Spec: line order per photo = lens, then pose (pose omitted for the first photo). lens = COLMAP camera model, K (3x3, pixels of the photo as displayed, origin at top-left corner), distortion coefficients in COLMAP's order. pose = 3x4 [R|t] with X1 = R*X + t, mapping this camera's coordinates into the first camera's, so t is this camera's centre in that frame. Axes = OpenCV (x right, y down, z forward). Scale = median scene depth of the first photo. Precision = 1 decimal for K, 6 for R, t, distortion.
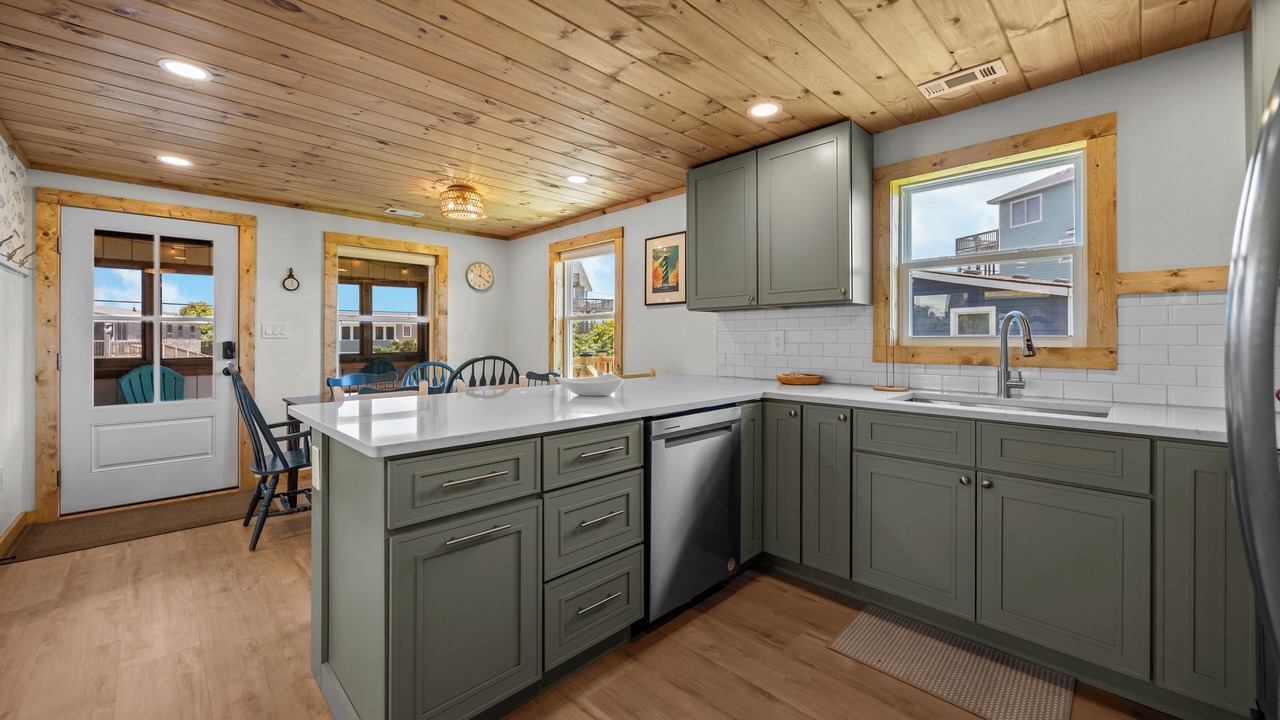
lens RADIAL K [[508.1, 0, 646.0], [0, 508.1, 336.9], [0, 0, 1]] dist [0.007178, -0.001089]
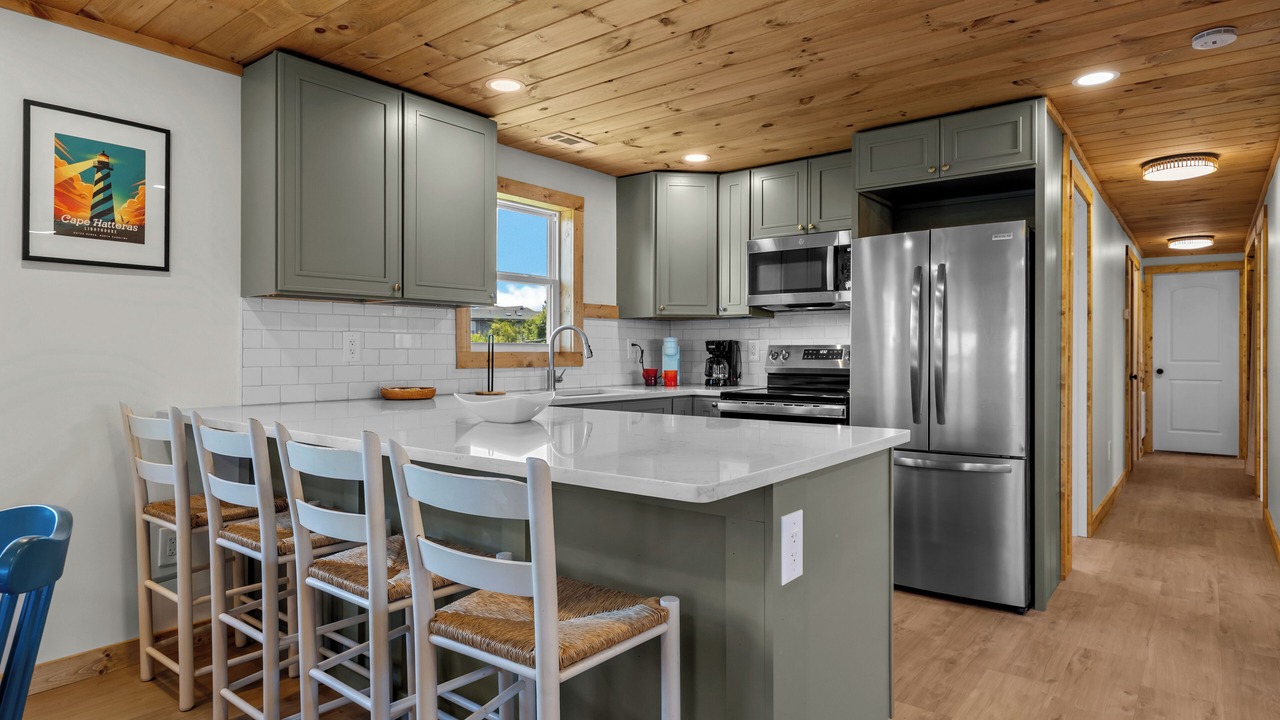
lens RADIAL K [[718.3, 0, 631.2], [0, 718.3, 361.1], [0, 0, 1]] dist [-0.007803, -0.001824]
pose [[-0.117621, -0.011301, 0.992994, -0.827570], [-0.005389, 0.999928, 0.010742, 0.016829], [-0.993044, -0.004088, -0.117673, 0.738882]]
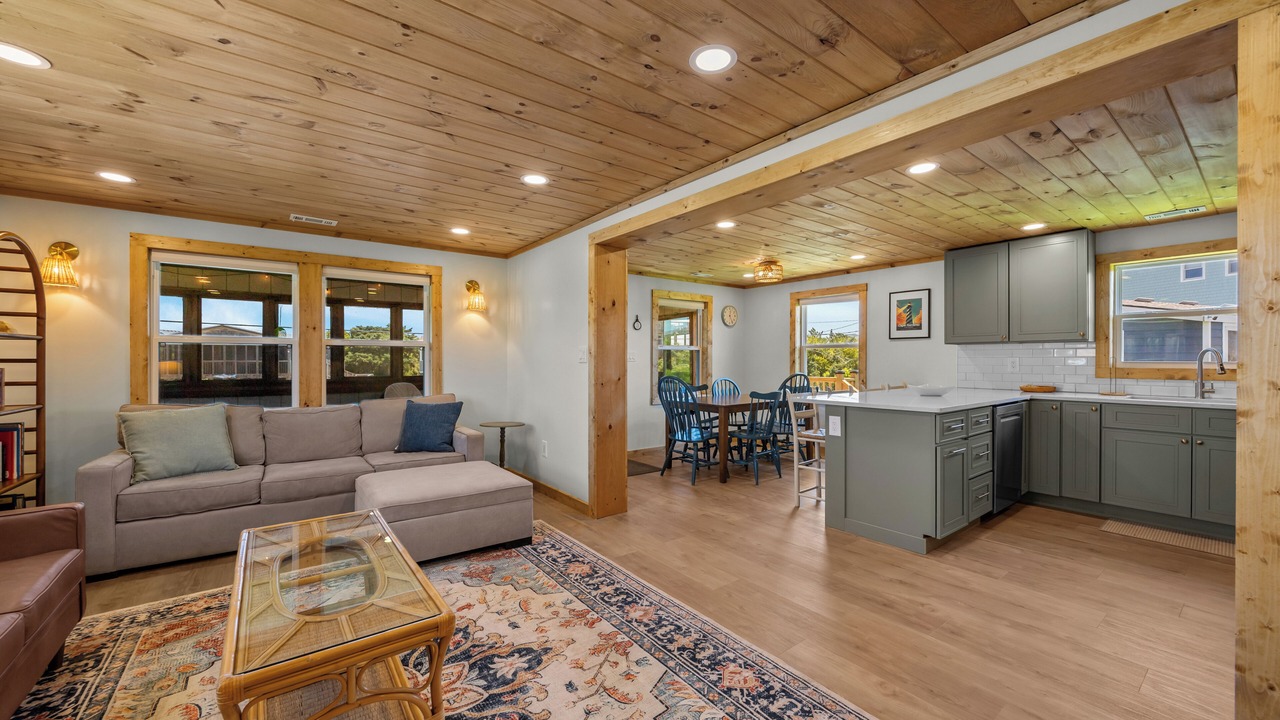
lens RADIAL K [[488.8, 0, 643.7], [0, 488.8, 361.1], [0, 0, 1]] dist [-0.003508, 0.000564]
pose [[0.991256, 0.002055, -0.131938, -0.658158], [-0.001092, 0.999972, 0.007372, -0.010588], [0.131950, -0.007163, 0.991231, -0.606271]]
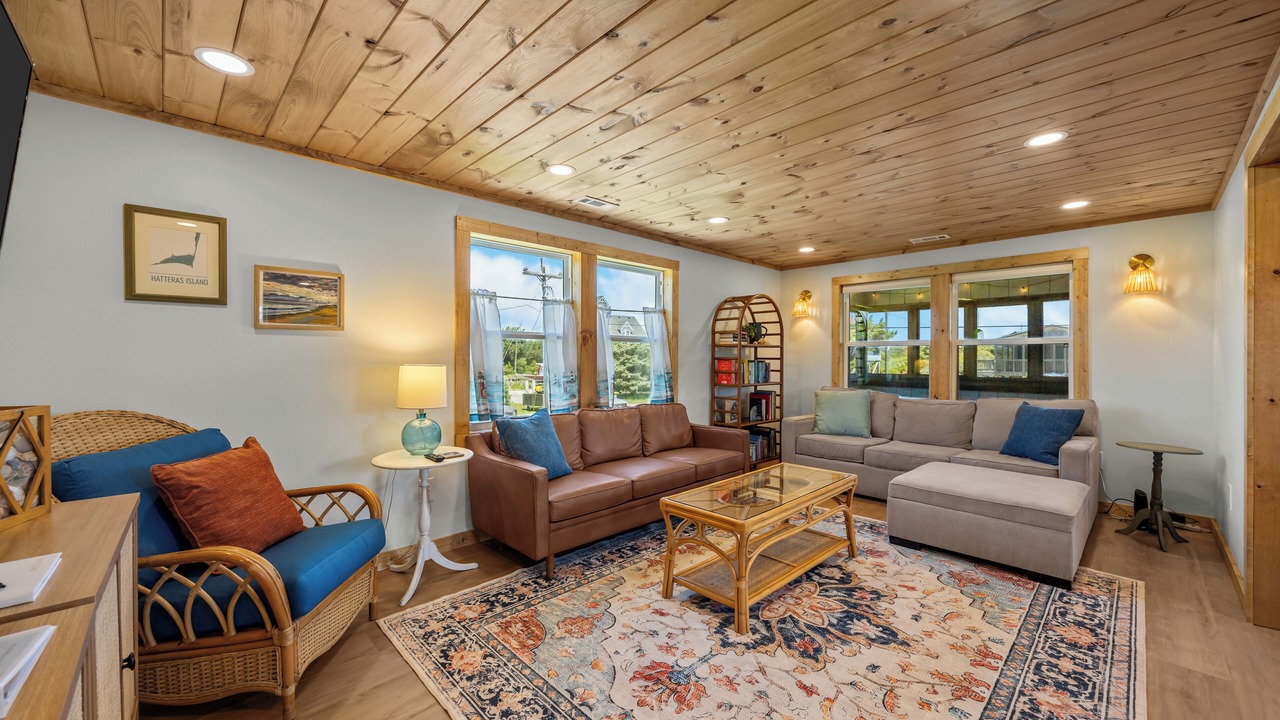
lens RADIAL K [[488.8, 0, 639.2], [0, 488.8, 356.6], [0, 0, 1]] dist [-0.003508, 0.000564]
pose [[-0.015061, -0.001410, -0.999886, -0.202927], [0.001858, 0.999997, -0.001439, -0.008876], [0.999885, -0.001879, -0.015058, -0.328627]]
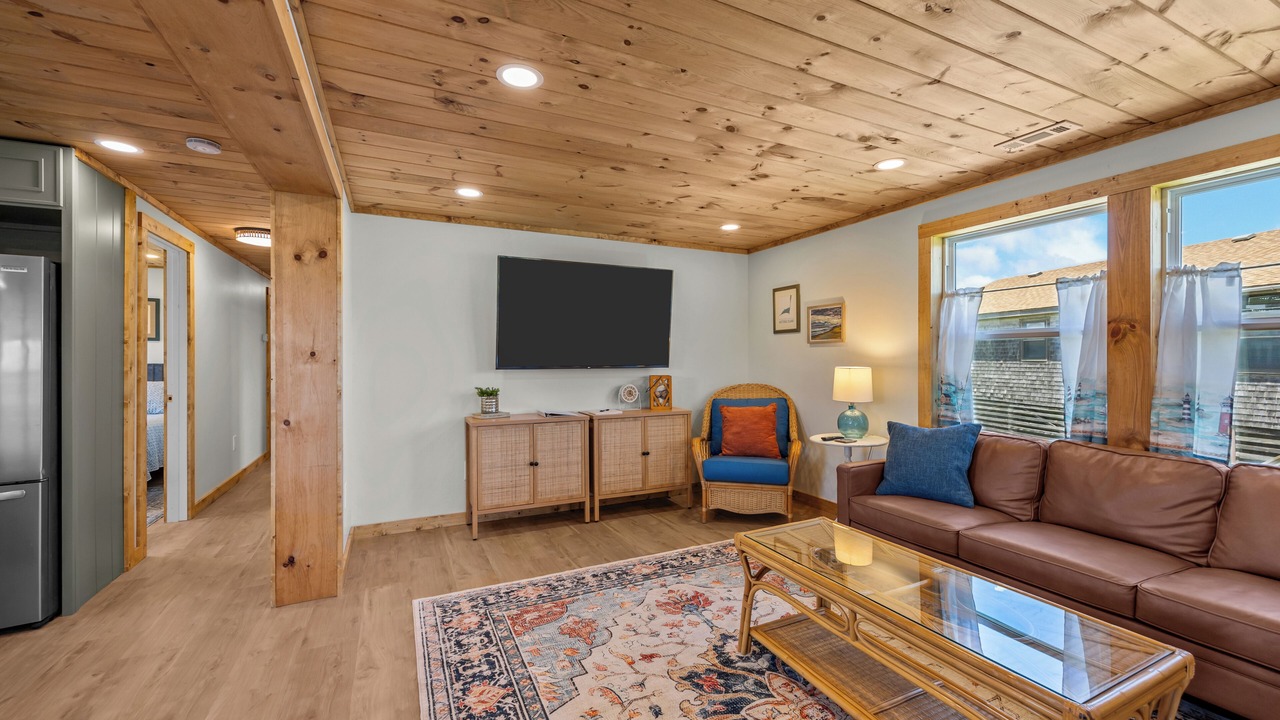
lens RADIAL K [[508.1, 0, 644.1], [0, 508.1, 359.8], [0, 0, 1]] dist [0.007178, -0.001089]
pose [[-0.945355, 0.001437, 0.326040, -0.995611], [0.002621, 0.999991, 0.003190, -0.018173], [-0.326032, 0.003870, -0.945351, 0.503362]]
